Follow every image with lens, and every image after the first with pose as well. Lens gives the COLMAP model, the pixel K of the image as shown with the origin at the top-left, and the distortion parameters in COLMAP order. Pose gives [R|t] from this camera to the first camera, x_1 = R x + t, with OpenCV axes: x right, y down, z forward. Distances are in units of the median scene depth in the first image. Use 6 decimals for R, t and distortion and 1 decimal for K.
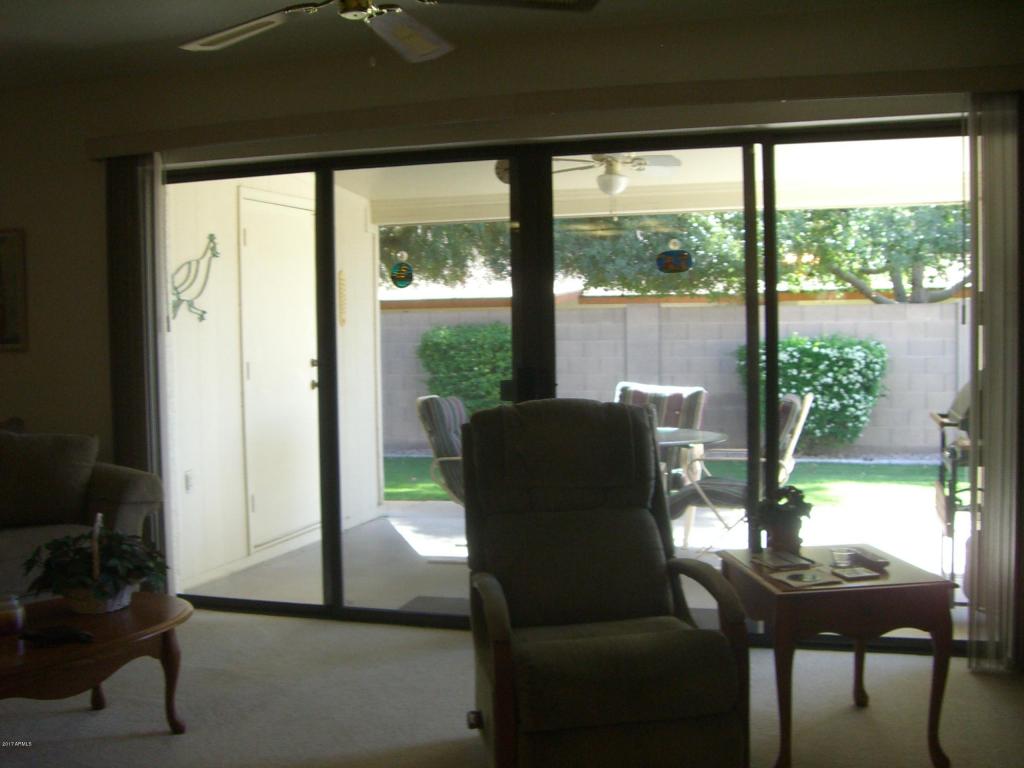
lens RADIAL K [[1142.6, 0, 488.1], [0, 1142.6, 390.1], [0, 0, 1]] dist [-0.238093, 0.274711]
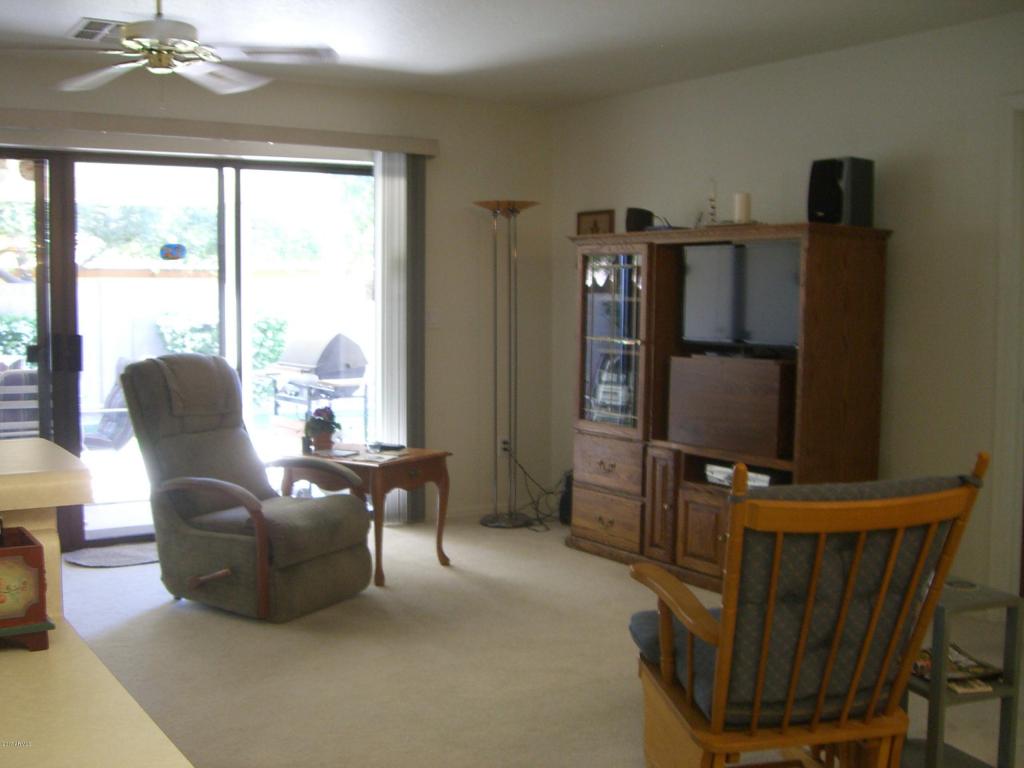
lens RADIAL K [[1142.6, 0, 488.1], [0, 1142.6, 390.1], [0, 0, 1]] dist [-0.238093, 0.274711]
pose [[0.635322, -0.047372, 0.770793, -0.220007], [0.032139, 0.998874, 0.034900, 0.004873], [-0.771579, 0.002600, 0.636129, -0.041067]]
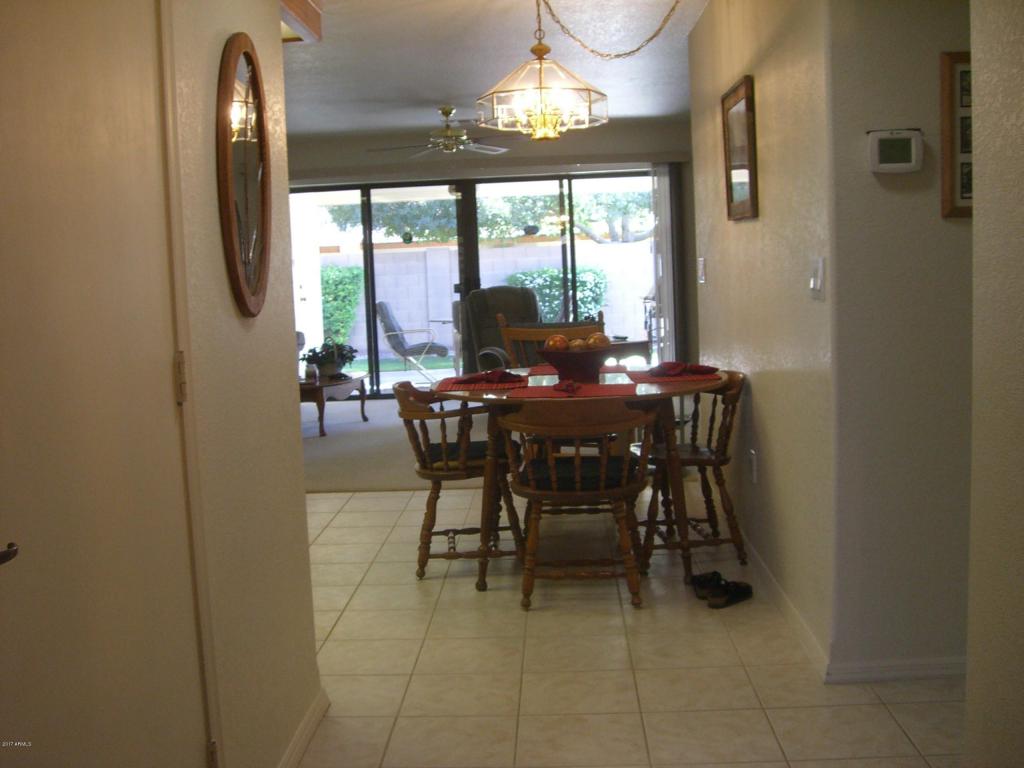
lens RADIAL K [[1142.6, 0, 488.1], [0, 1142.6, 390.1], [0, 0, 1]] dist [-0.238093, 0.274711]
pose [[0.967836, -0.051648, 0.246224, -0.185931], [0.039605, 0.997776, 0.053617, 0.031378], [-0.248446, -0.042141, 0.967729, -0.455969]]
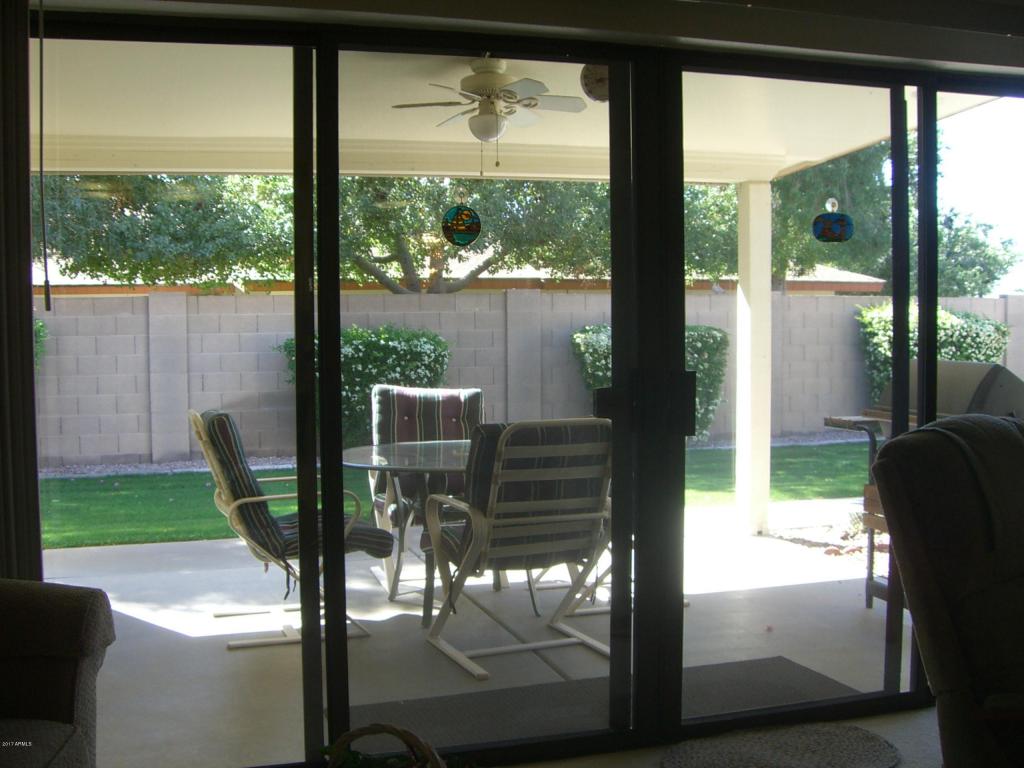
lens RADIAL K [[1142.6, 0, 488.1], [0, 1142.6, 390.1], [0, 0, 1]] dist [-0.238093, 0.274711]
pose [[0.828314, -0.028281, 0.559549, -0.162386], [0.025718, 0.999592, 0.012451, -0.006639], [-0.559673, 0.004077, 0.828703, 0.180259]]
